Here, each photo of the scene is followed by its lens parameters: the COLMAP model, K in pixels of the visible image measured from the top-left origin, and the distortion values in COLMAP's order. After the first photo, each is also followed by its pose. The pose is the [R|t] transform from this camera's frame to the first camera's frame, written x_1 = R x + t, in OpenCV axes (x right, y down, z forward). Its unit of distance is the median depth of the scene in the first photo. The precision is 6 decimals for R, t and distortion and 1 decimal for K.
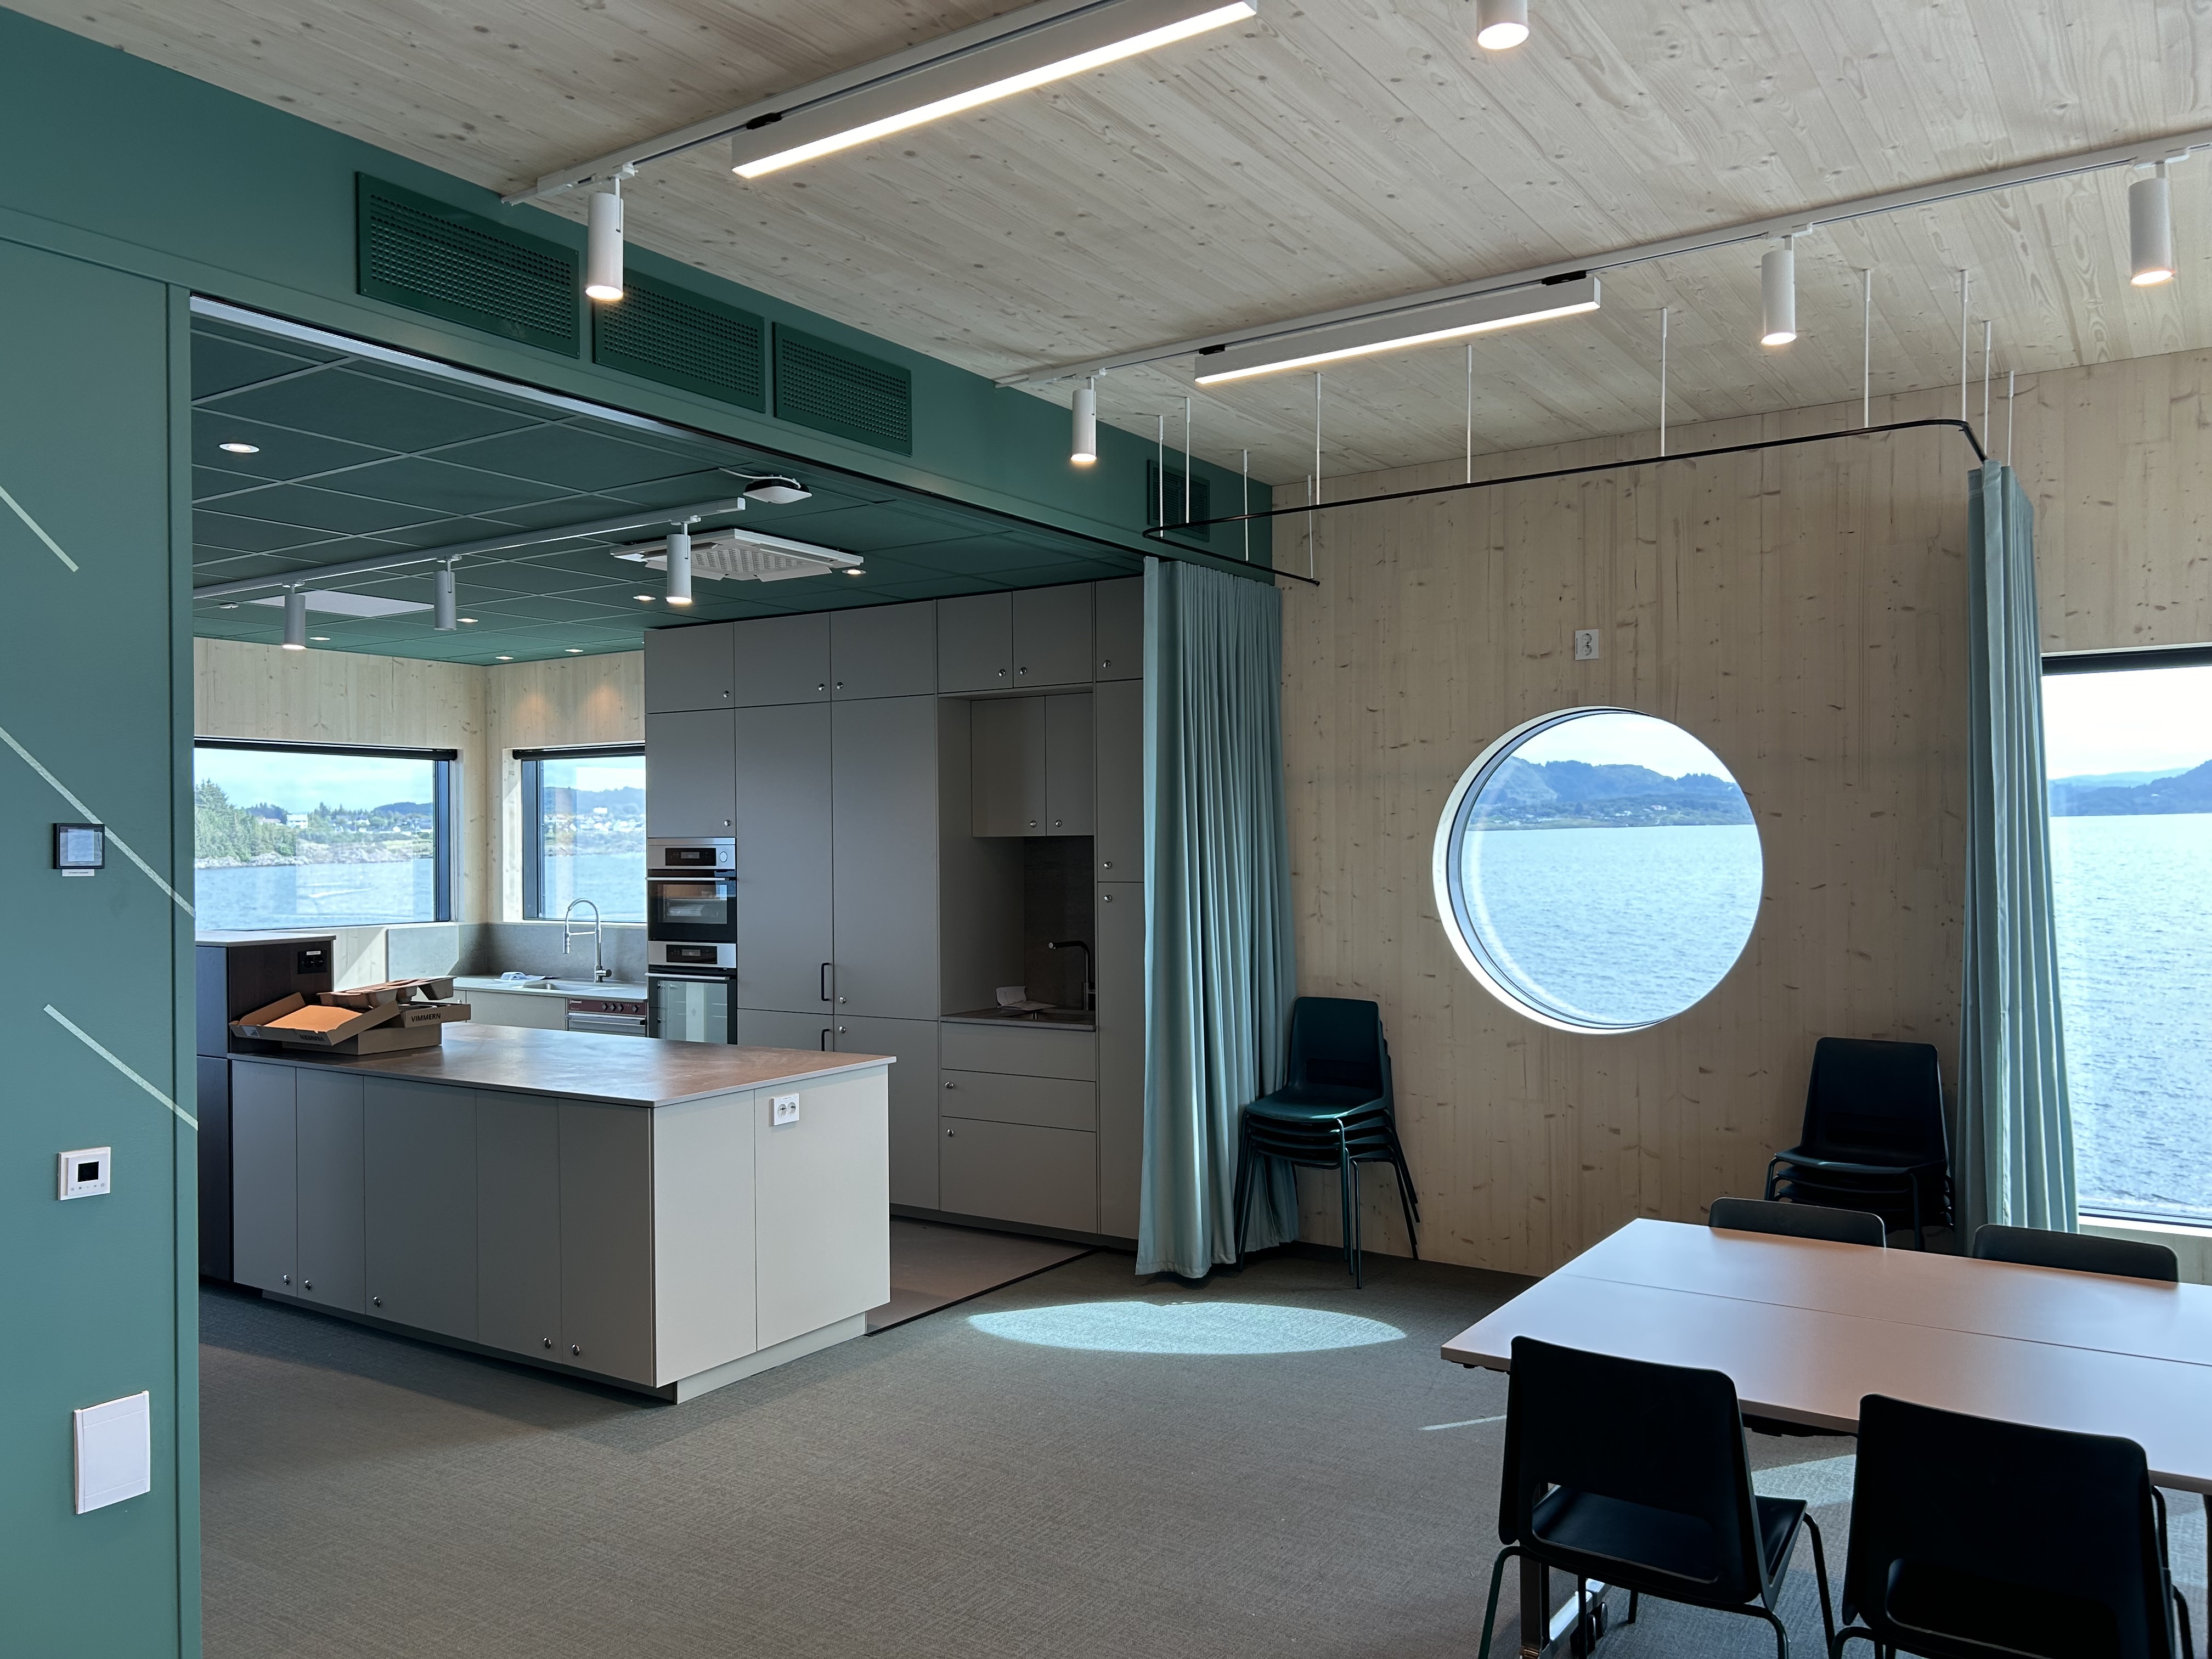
lens RADIAL K [[1654.8, 0, 1111.1], [0, 1654.8, 839.2], [0, 0, 1]] dist [0.036411, -0.008141]
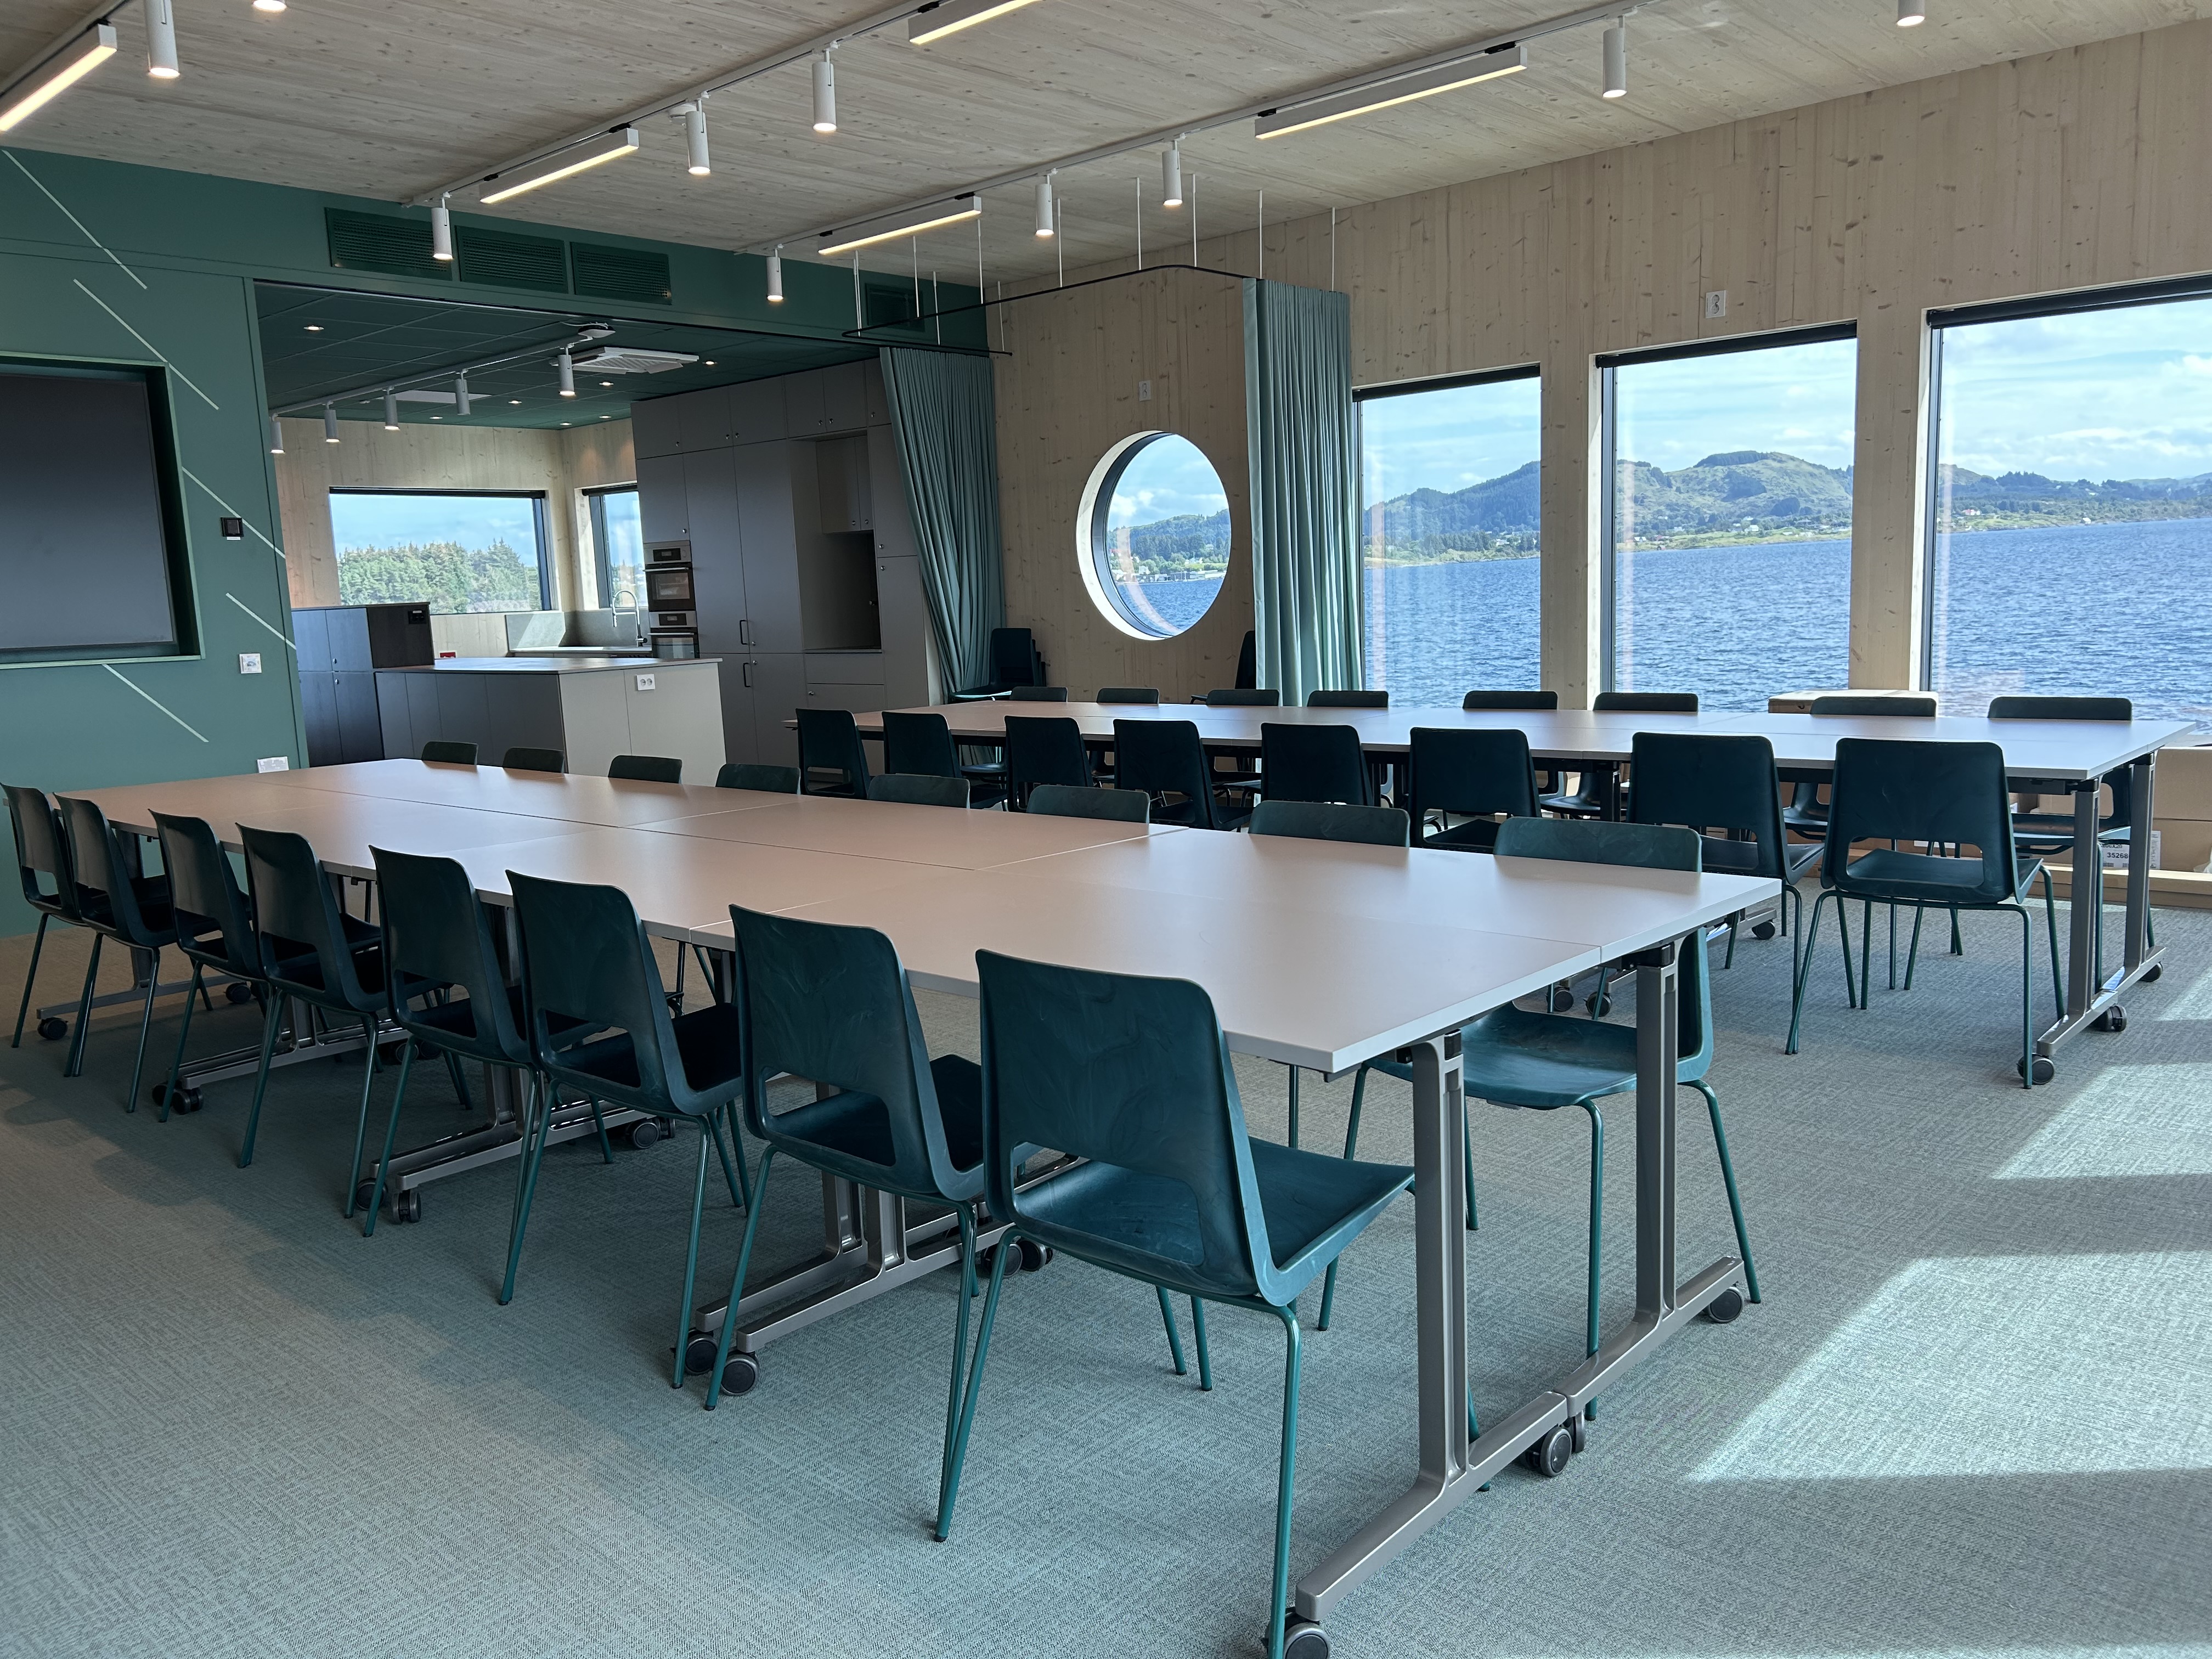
lens RADIAL K [[1662.3, 0, 1072.8], [0, 1662.3, 798.5], [0, 0, 1]] dist [0.048989, -0.001934]
pose [[0.984688, -0.007607, -0.174161, 0.433173], [0.030789, 0.990930, 0.130801, 0.049796], [0.171586, -0.134161, 0.975991, -0.527439]]
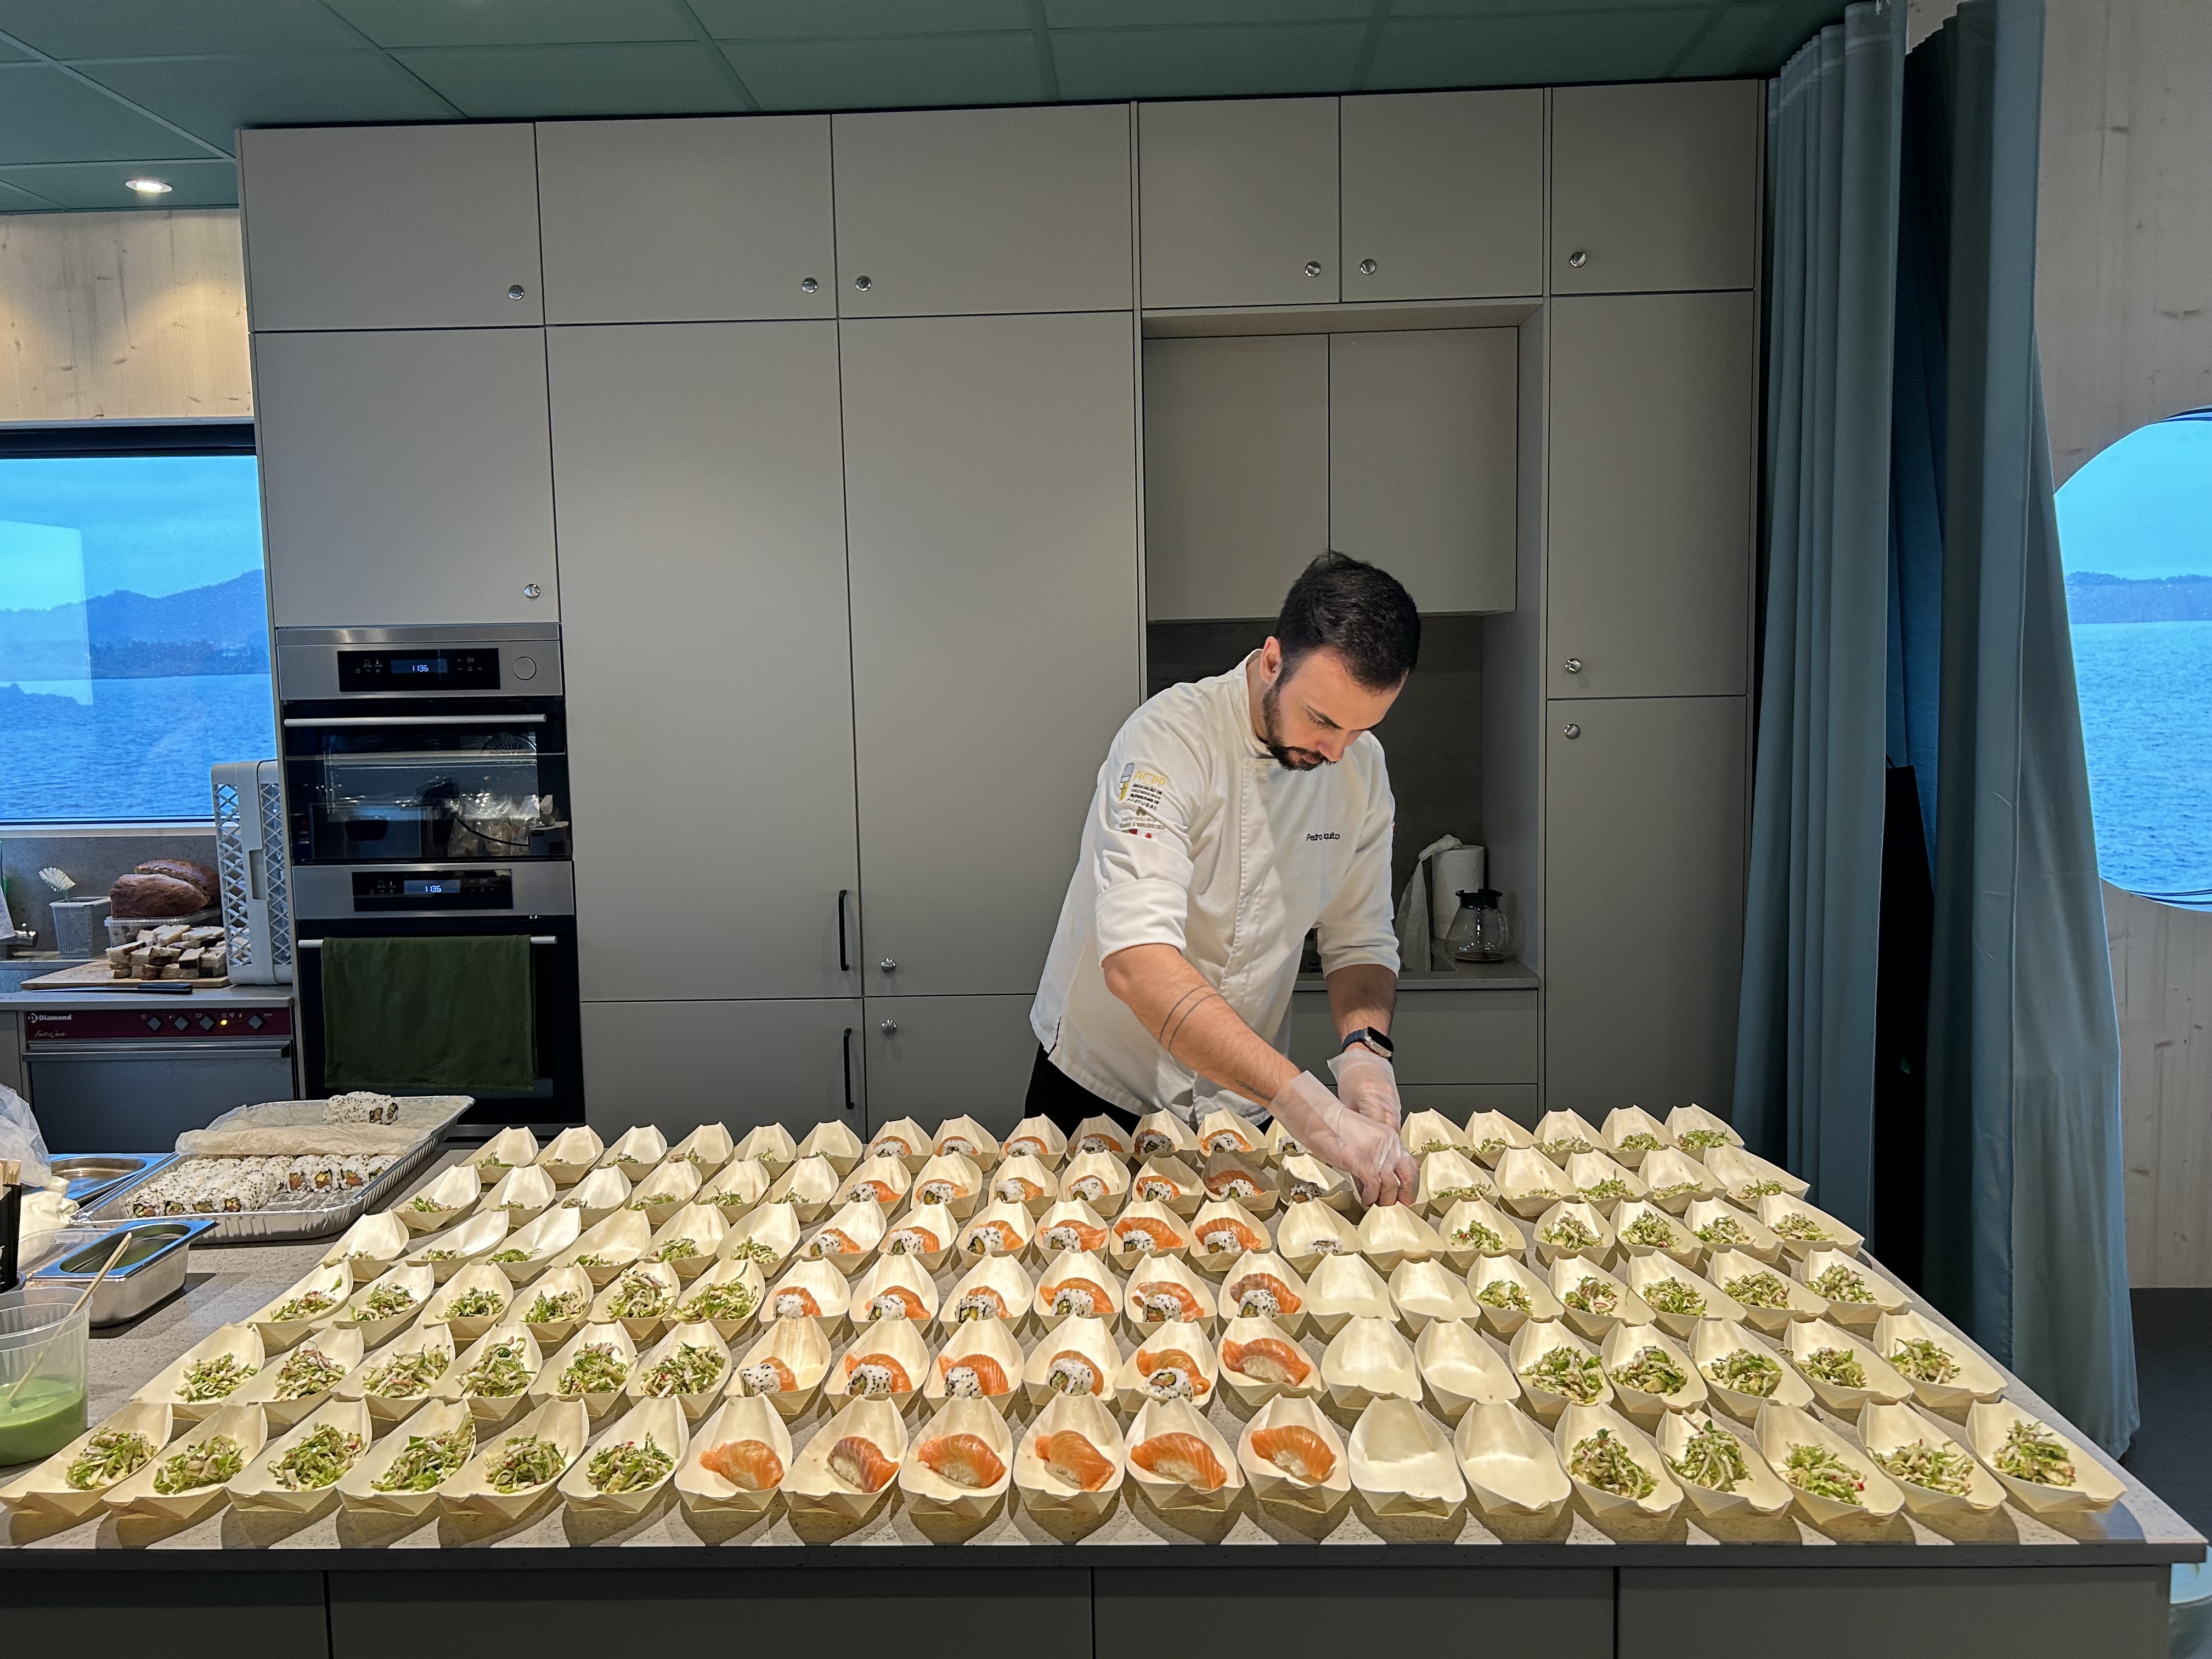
lens RADIAL K [[1654.8, 0, 1111.1], [0, 1654.8, 839.2], [0, 0, 1]] dist [0.036411, -0.008141]
pose [[0.857773, -0.050955, 0.511496, -0.373351], [0.011204, 0.996692, 0.080502, 0.025153], [-0.513906, -0.063321, 0.855506, 0.605751]]
